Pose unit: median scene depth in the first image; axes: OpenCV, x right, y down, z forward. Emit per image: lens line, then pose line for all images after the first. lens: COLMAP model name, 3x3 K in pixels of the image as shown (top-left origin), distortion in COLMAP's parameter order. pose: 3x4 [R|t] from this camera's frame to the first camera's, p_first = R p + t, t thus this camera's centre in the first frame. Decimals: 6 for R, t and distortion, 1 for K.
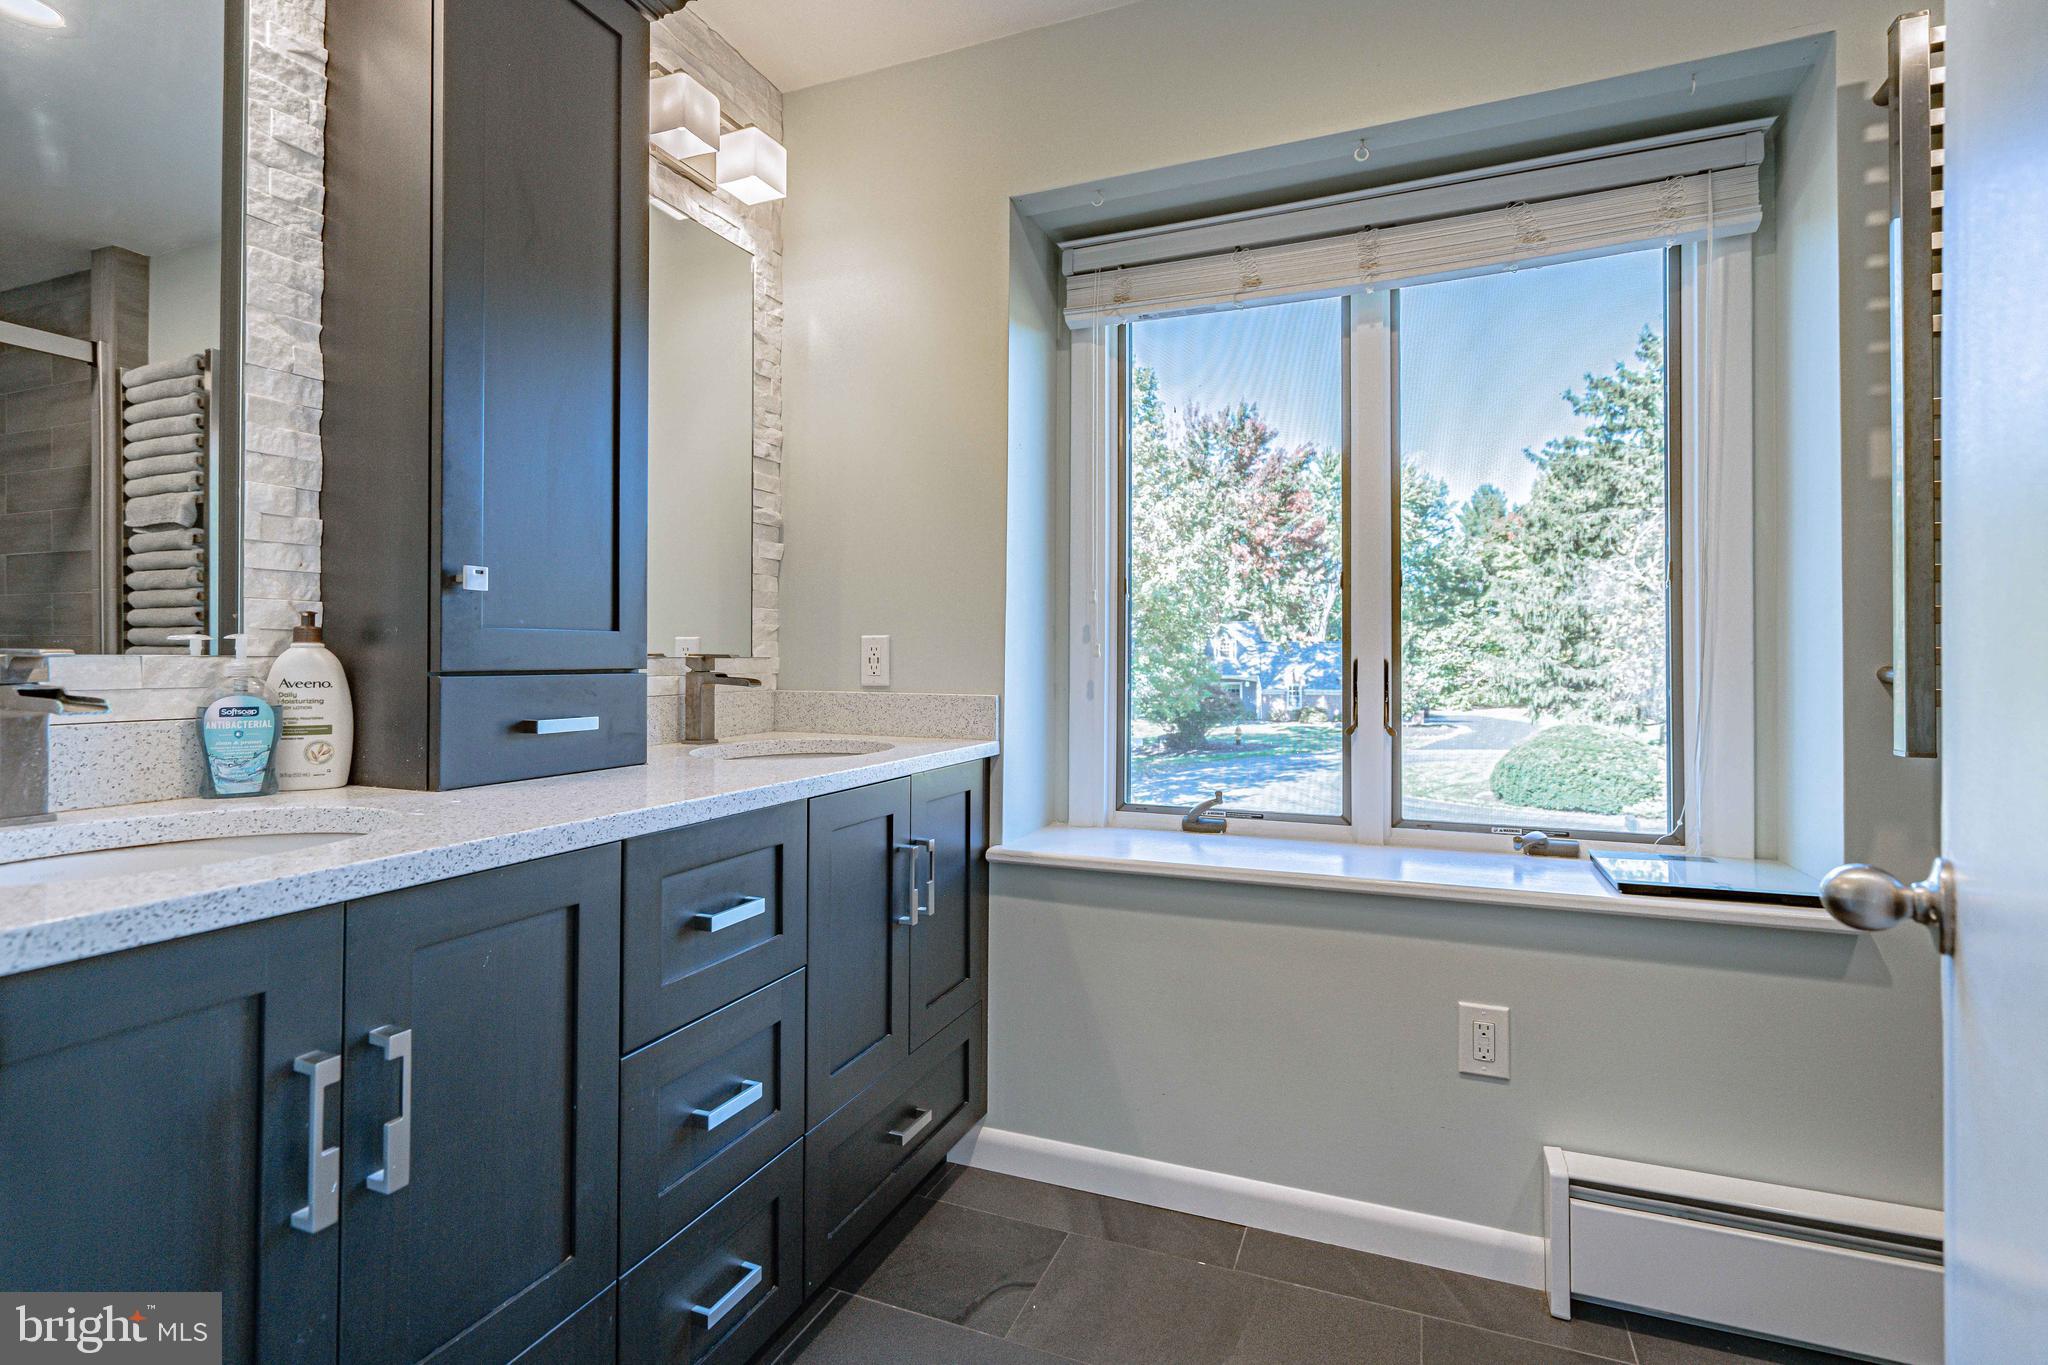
lens RADIAL K [[935.8, 0, 1020.2], [0, 935.8, 662.7], [0, 0, 1]] dist [-0.003272, 0.001727]
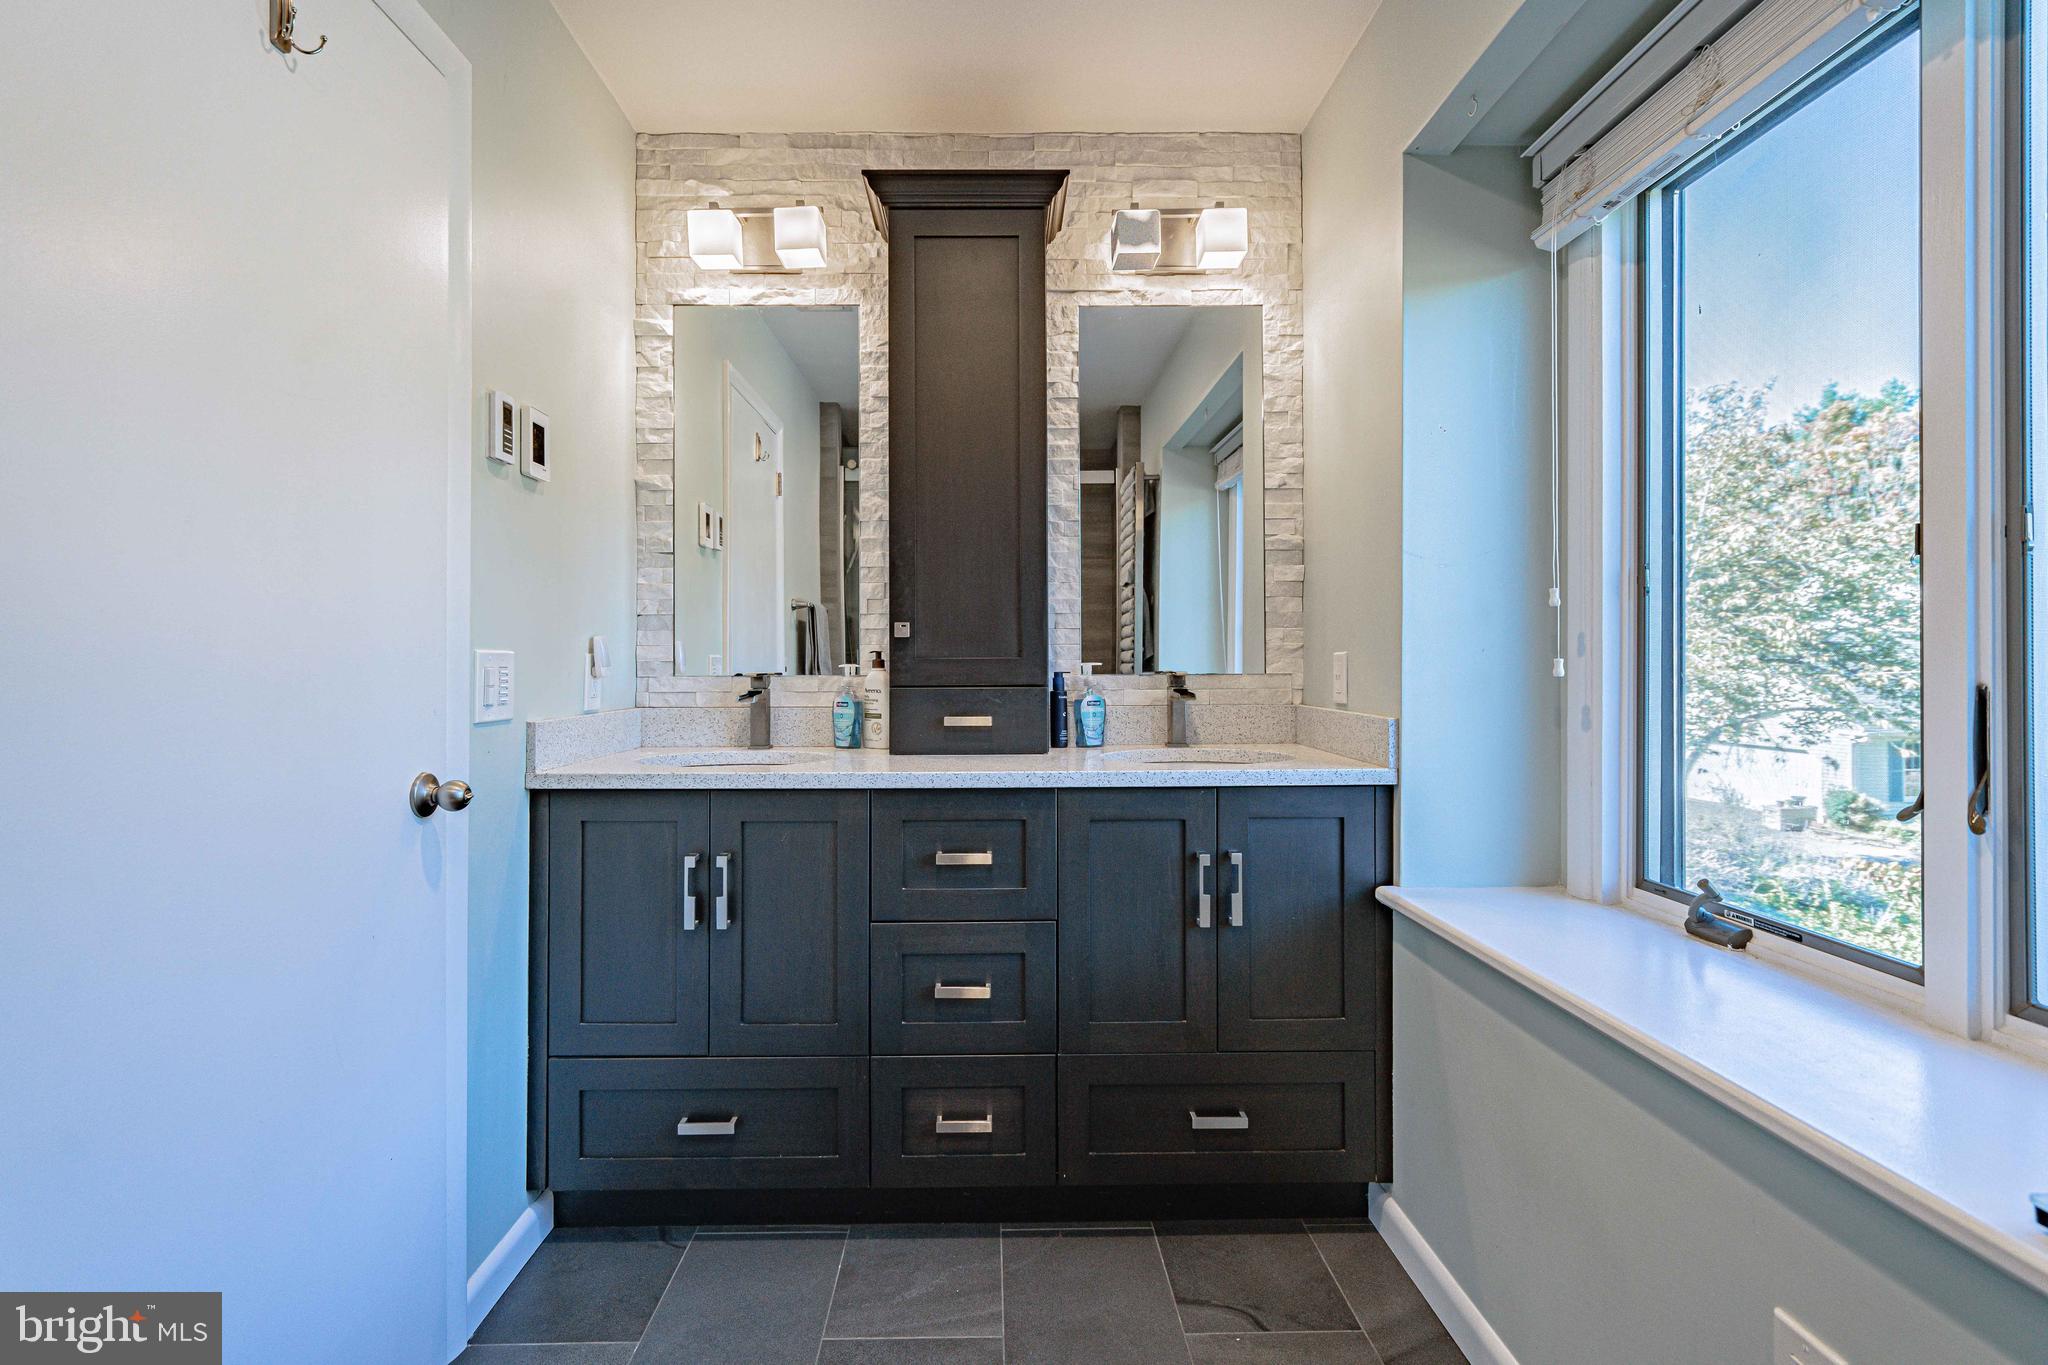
lens RADIAL K [[935.8, 0, 986.9], [0, 935.8, 673.0], [0, 0, 1]] dist [-0.003272, 0.001727]
pose [[0.410255, 0.001768, -0.911969, 0.626476], [0.000513, 0.999998, 0.002170, -0.009879], [0.911971, -0.001358, 0.410253, 0.279983]]
